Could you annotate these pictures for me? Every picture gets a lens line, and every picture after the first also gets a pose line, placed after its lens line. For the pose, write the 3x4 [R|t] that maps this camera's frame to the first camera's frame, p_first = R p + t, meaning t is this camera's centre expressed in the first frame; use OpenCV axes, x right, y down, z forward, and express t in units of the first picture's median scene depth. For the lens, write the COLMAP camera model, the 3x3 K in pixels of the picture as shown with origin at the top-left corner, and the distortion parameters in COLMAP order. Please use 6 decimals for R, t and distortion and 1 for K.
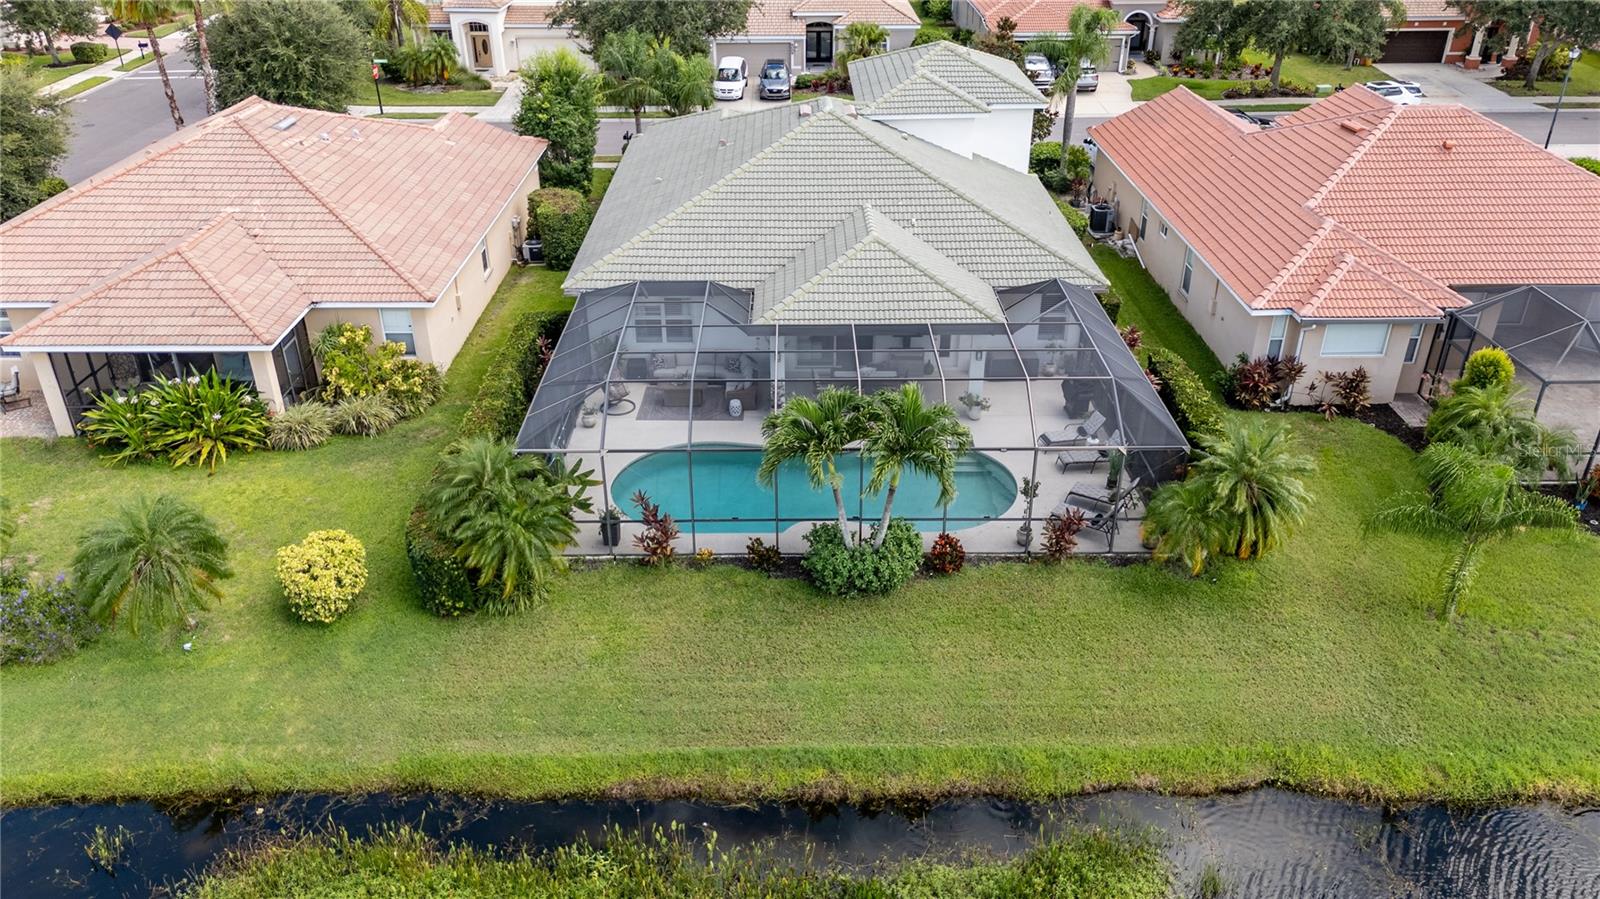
lens RADIAL K [[1182.3, 0, 800.0], [0, 1182.3, 449.5], [0, 0, 1]] dist [0.057272, -0.040044]
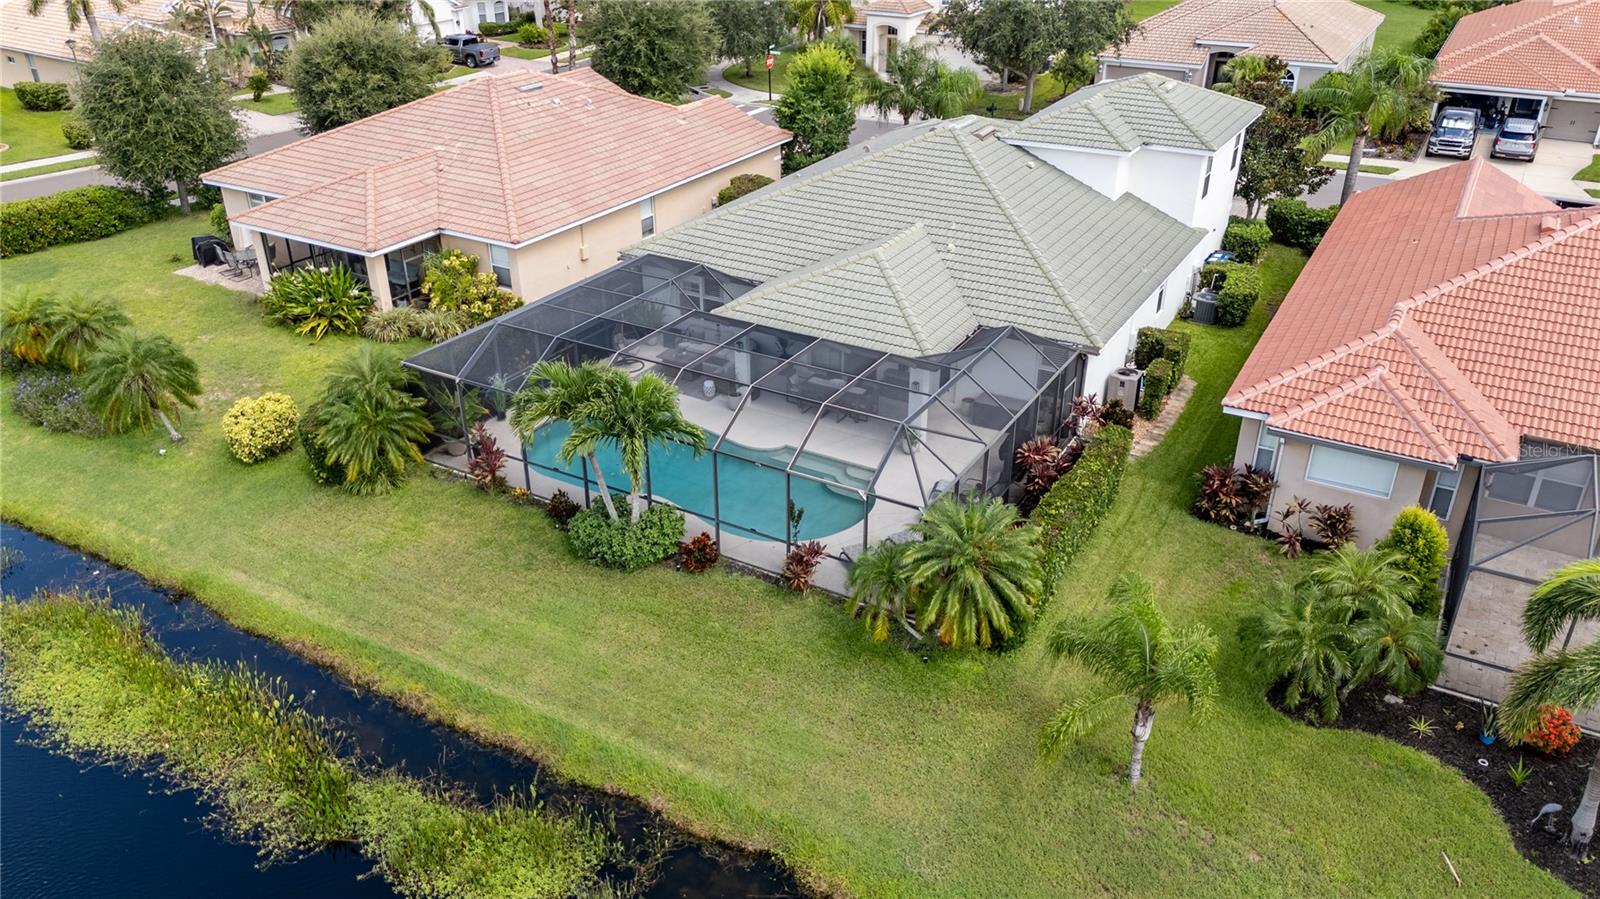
lens RADIAL K [[1182.3, 0, 800.0], [0, 1182.3, 449.5], [0, 0, 1]] dist [0.057272, -0.040044]
pose [[0.860632, 0.238630, -0.449853, 0.500949], [-0.244155, 0.968611, 0.046708, -0.051550], [0.446878, 0.069635, 0.891881, 0.103015]]
